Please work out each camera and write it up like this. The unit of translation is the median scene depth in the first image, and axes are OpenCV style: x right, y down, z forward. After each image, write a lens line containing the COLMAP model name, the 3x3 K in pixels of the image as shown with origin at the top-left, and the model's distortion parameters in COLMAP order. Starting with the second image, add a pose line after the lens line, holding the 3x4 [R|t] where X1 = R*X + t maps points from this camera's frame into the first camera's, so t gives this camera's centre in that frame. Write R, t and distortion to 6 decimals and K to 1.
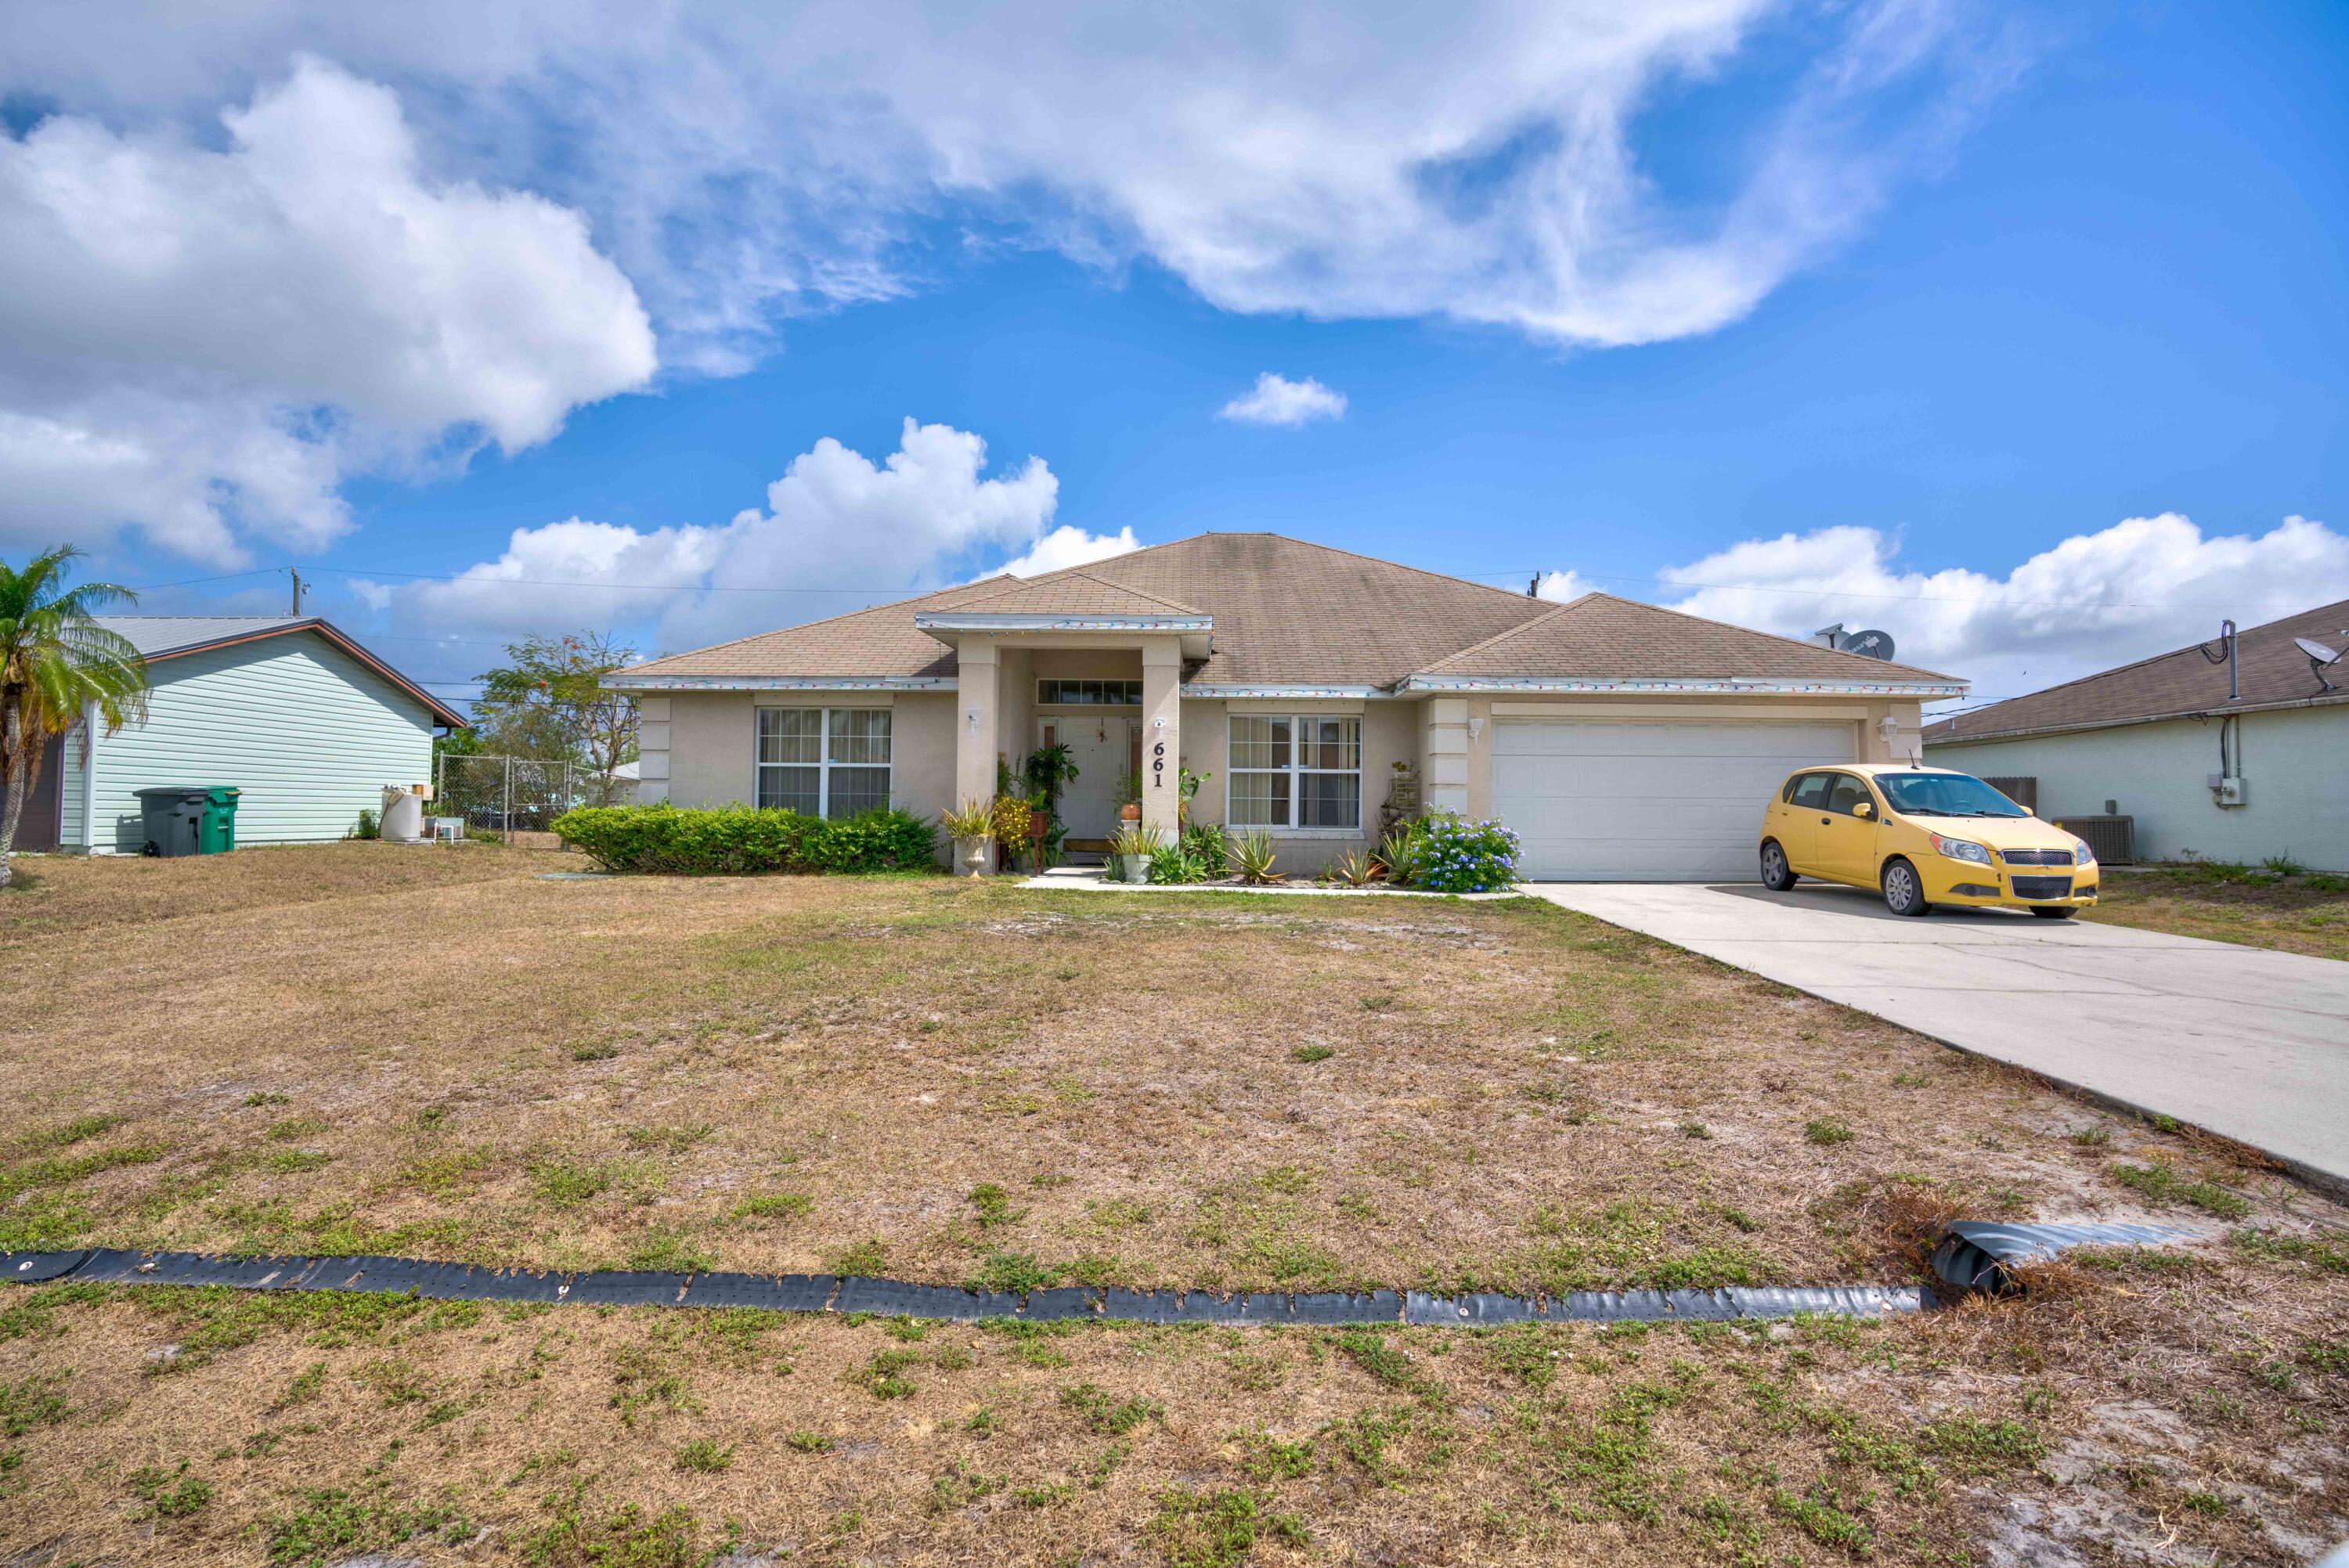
lens RADIAL K [[1174.8, 0, 1171.6], [0, 1174.8, 784.1], [0, 0, 1]] dist [-0.046181, 0.000769]
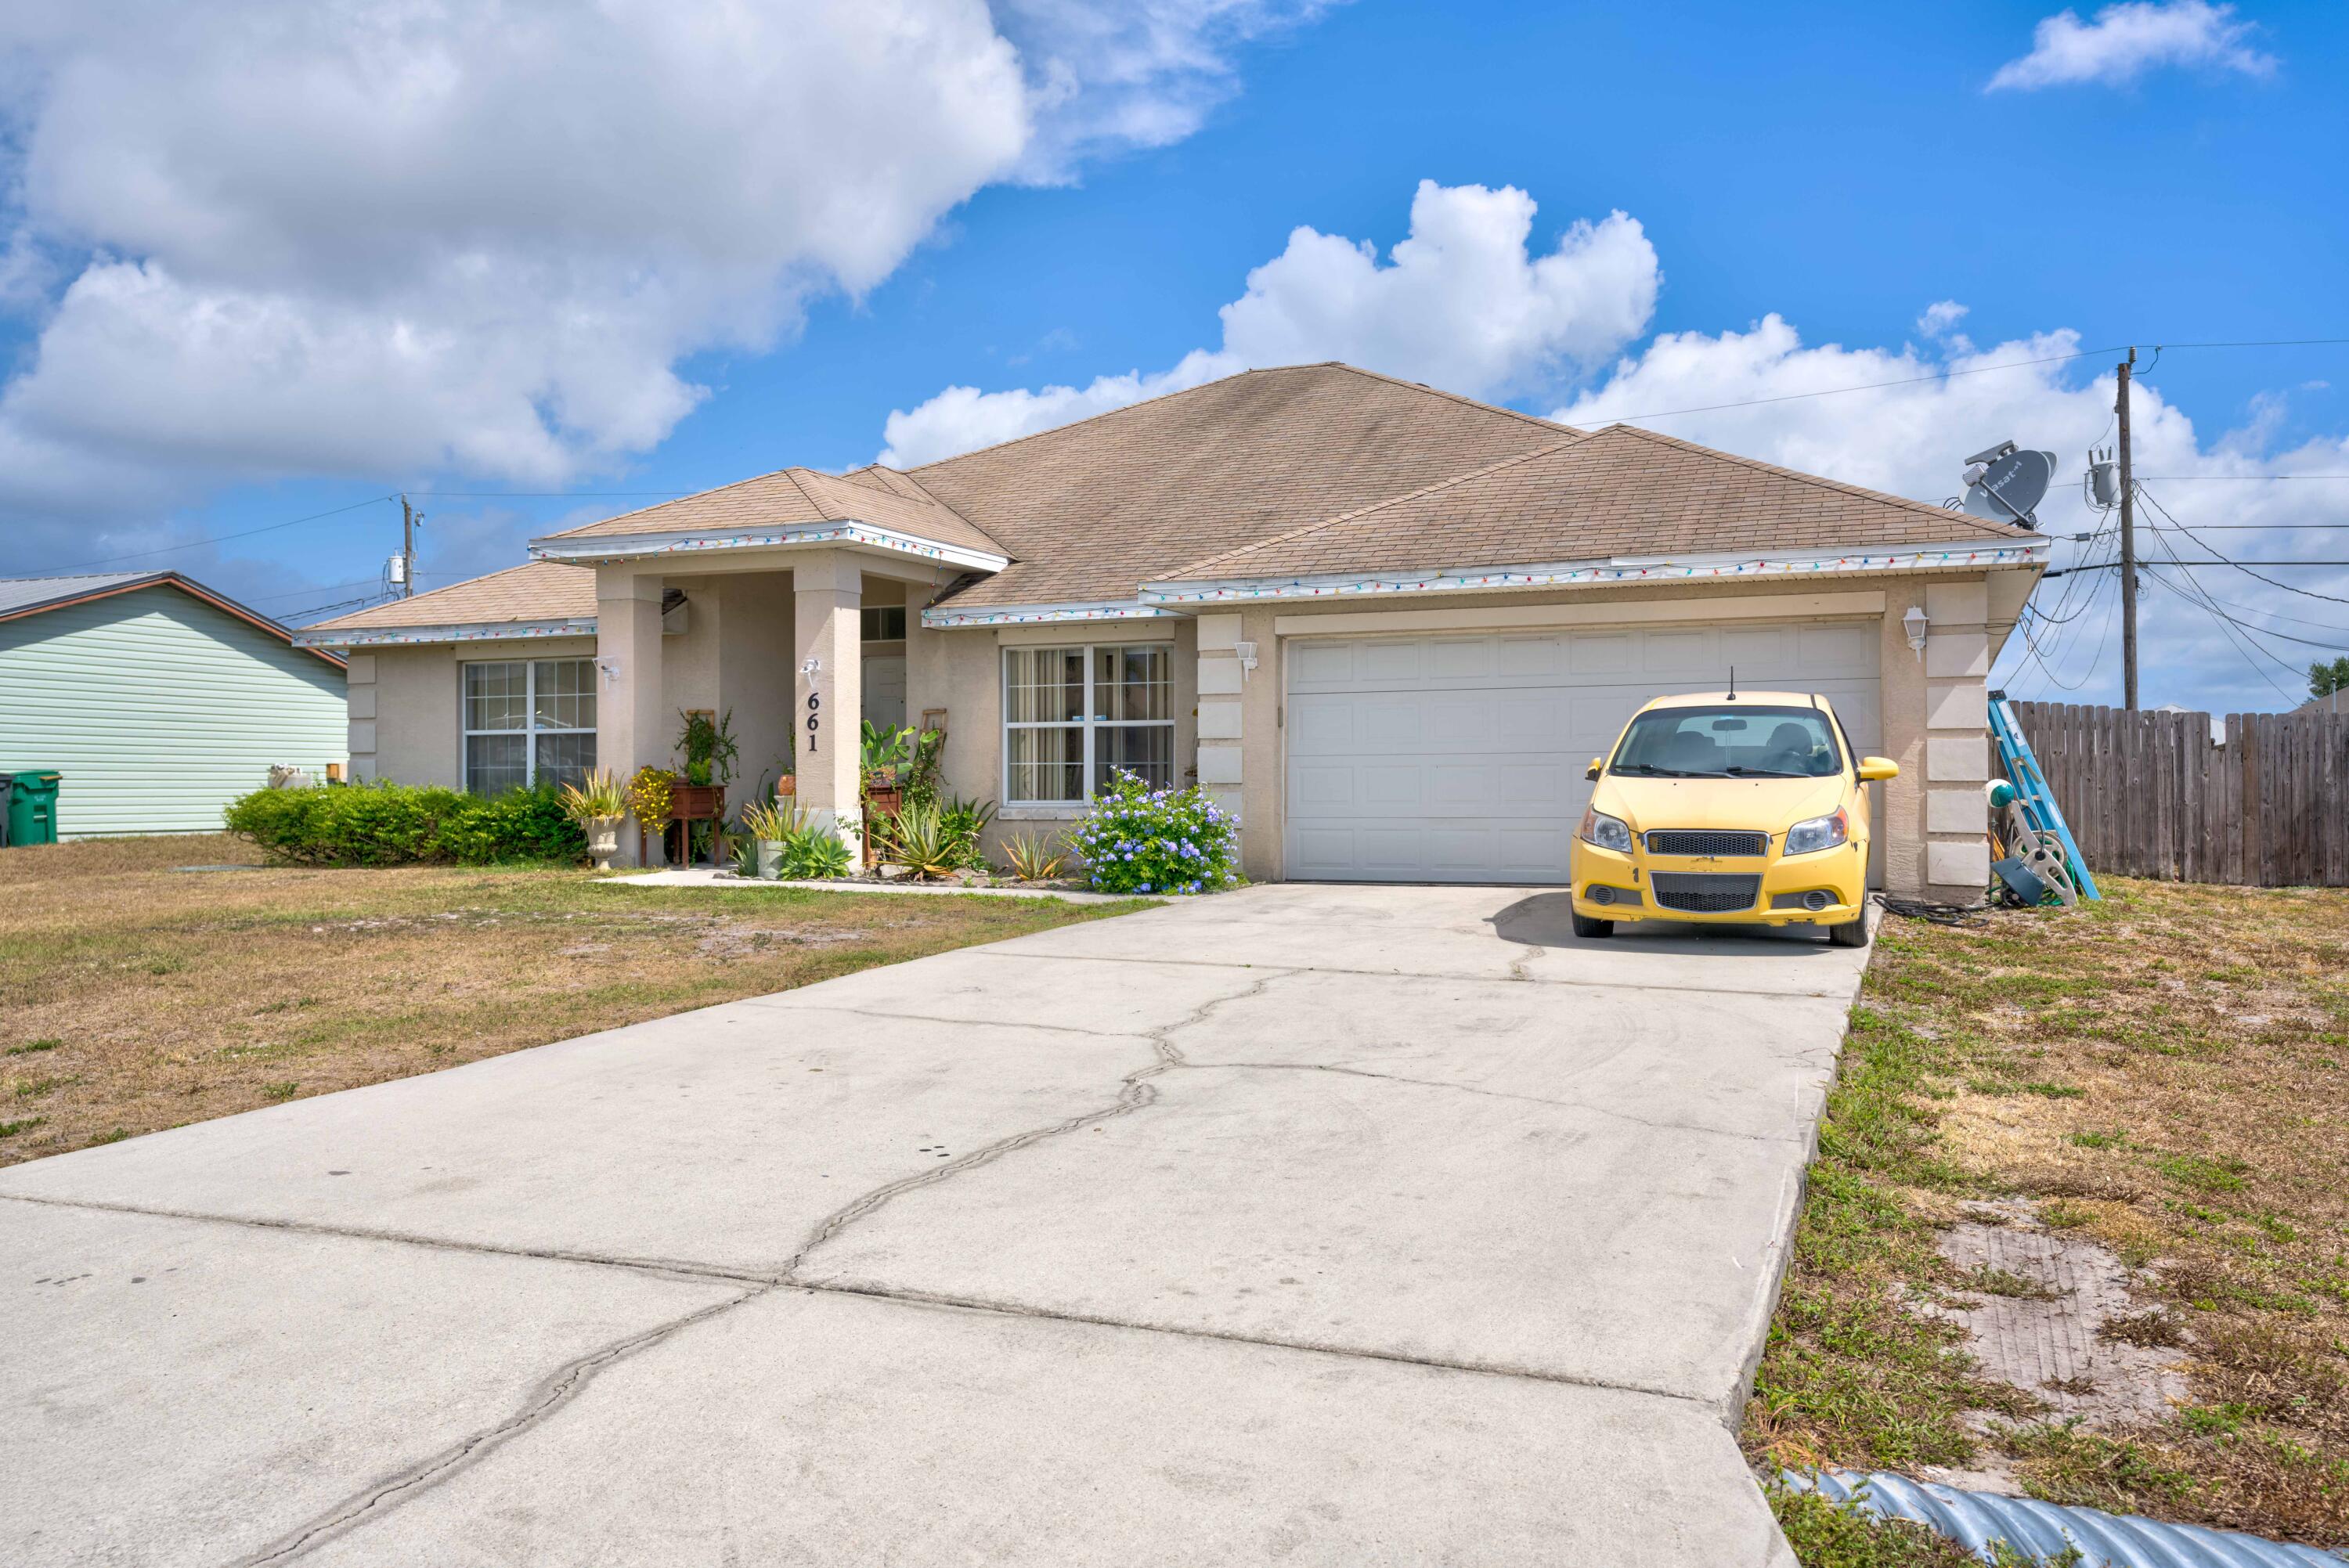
lens RADIAL K [[1827.7, 0, 1129.4], [0, 1827.7, 784.8], [0, 0, 1]] dist [0.043855, 0.001043]
pose [[0.924413, -0.012903, -0.381175, 0.579893], [0.021148, 0.999624, 0.017449, 0.006978], [0.380806, -0.024192, 0.924338, -0.010627]]
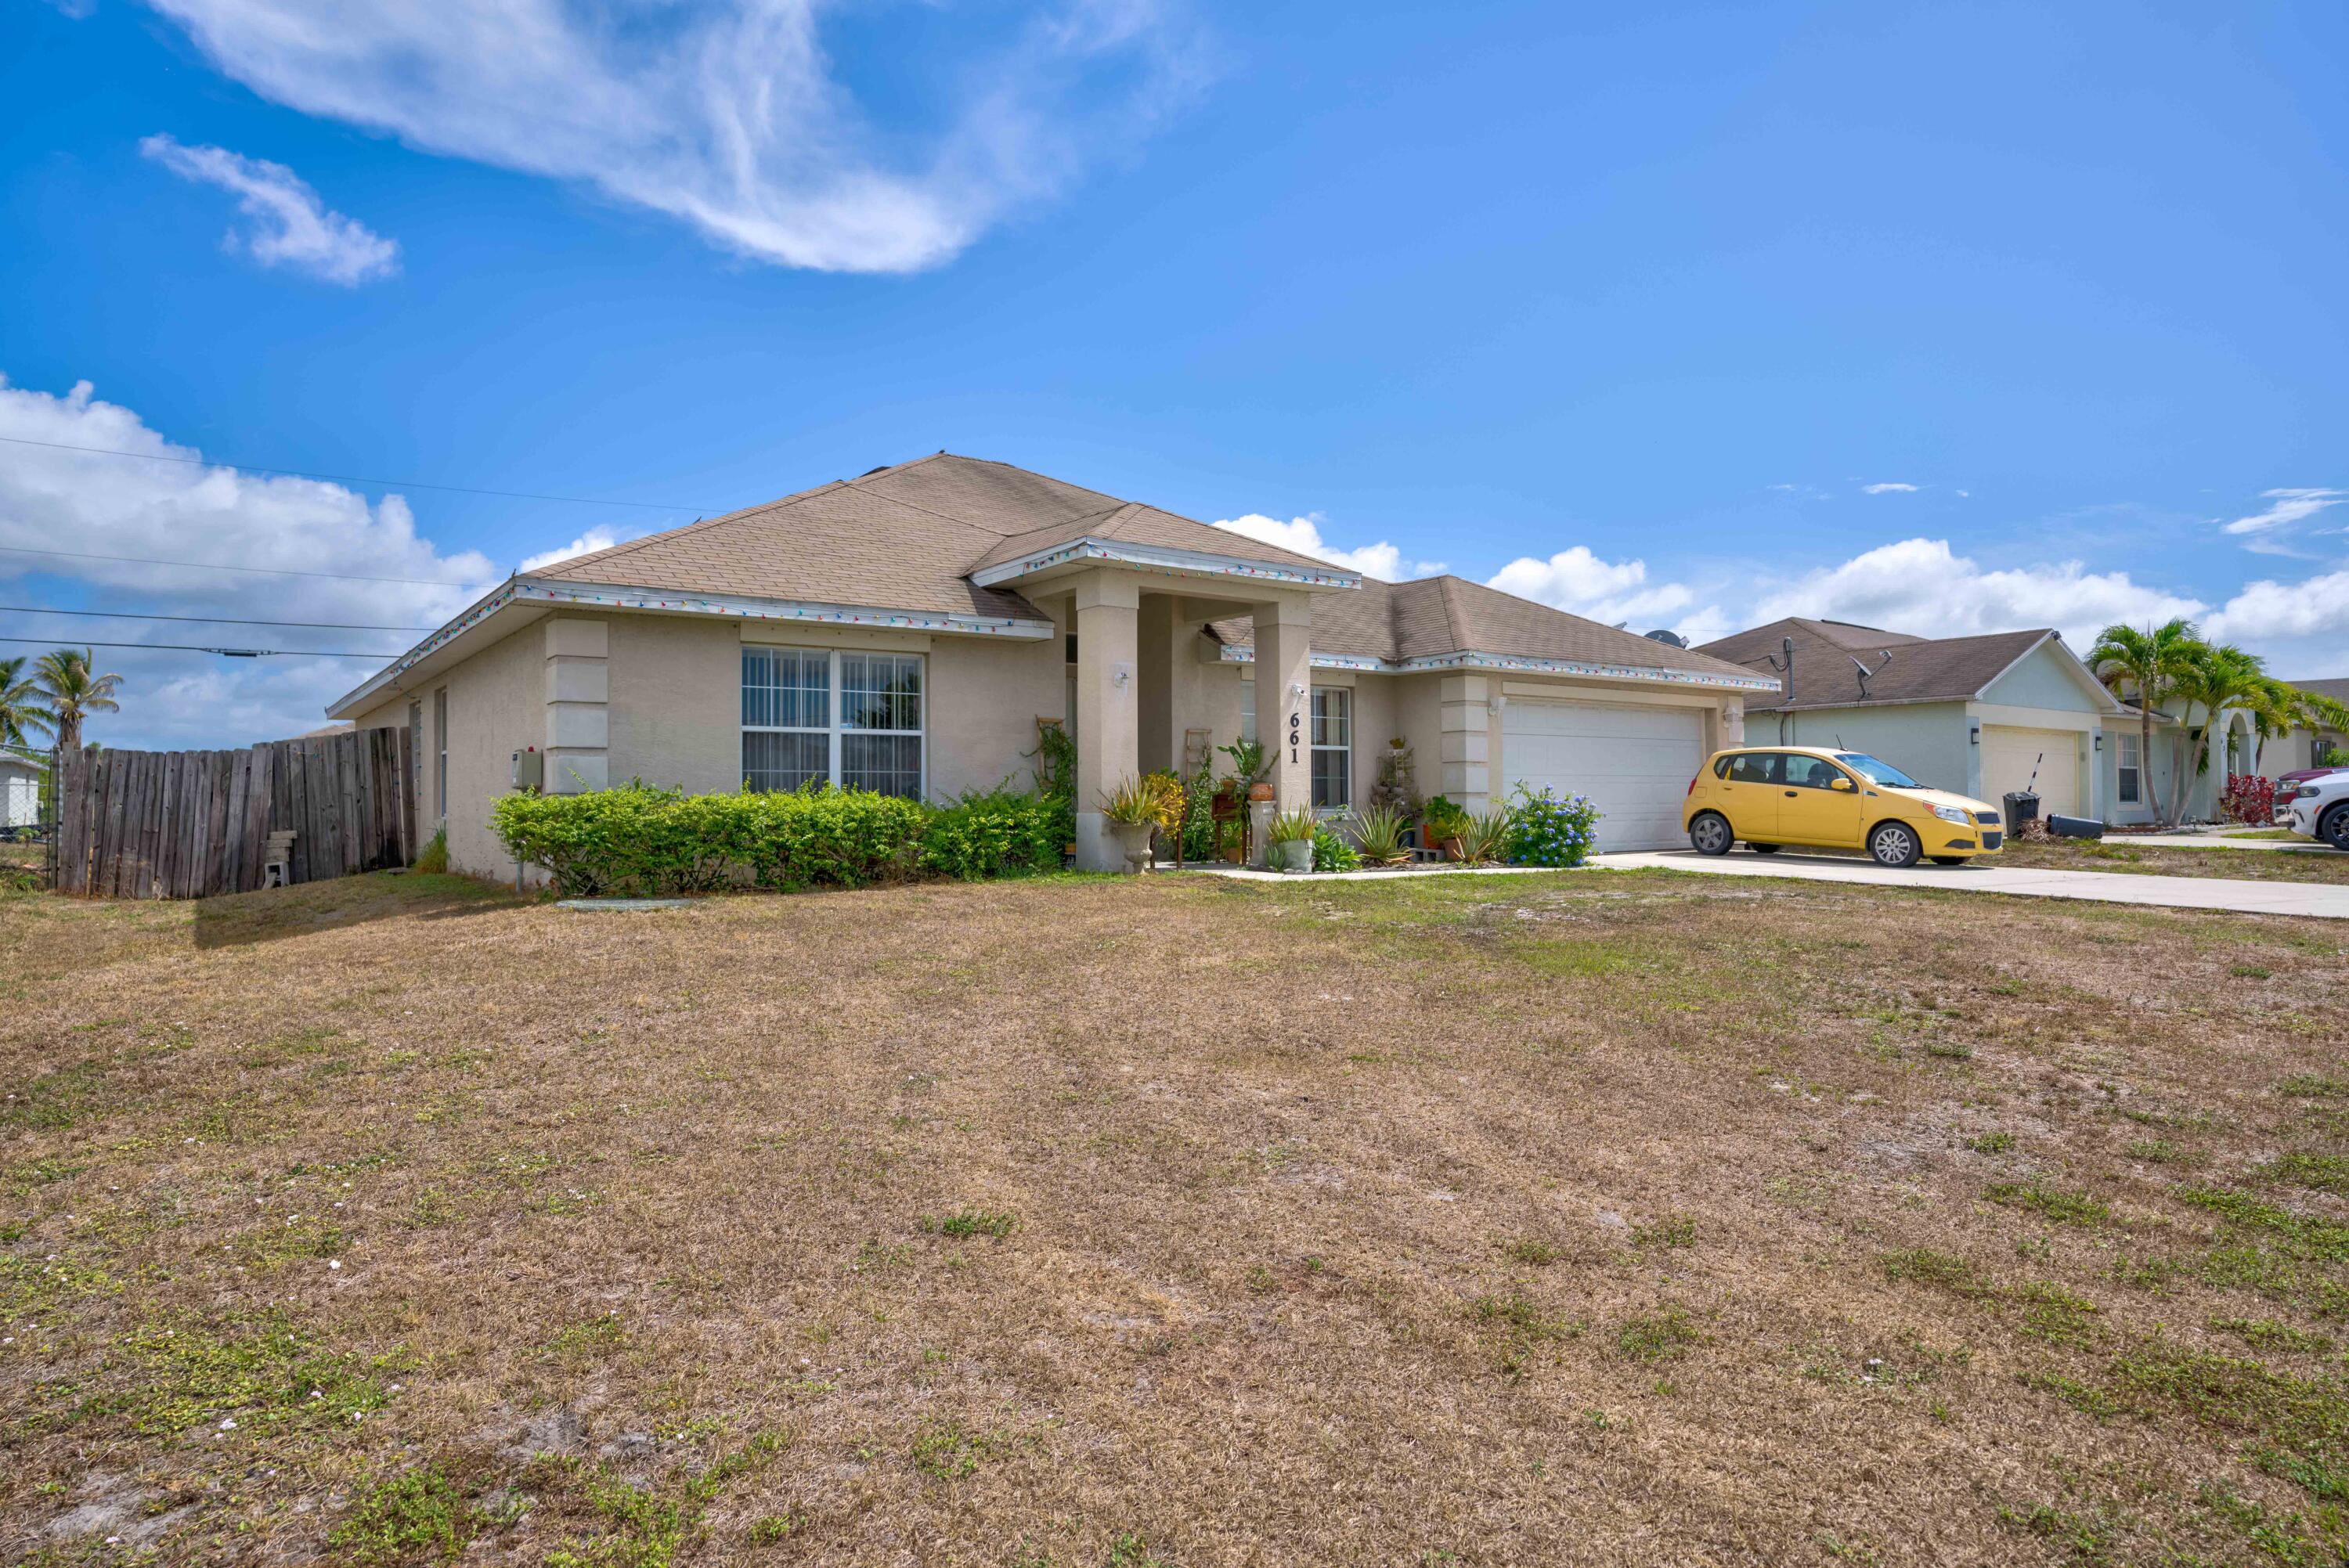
lens RADIAL K [[1369.7, 0, 1180.2], [0, 1369.7, 793.5], [0, 0, 1]] dist [-0.029410, 0.002161]
pose [[0.795094, -0.009017, 0.606419, -0.651791], [-0.002839, 0.999823, 0.018589, 0.005978], [-0.606479, -0.016502, 0.794928, 0.217806]]
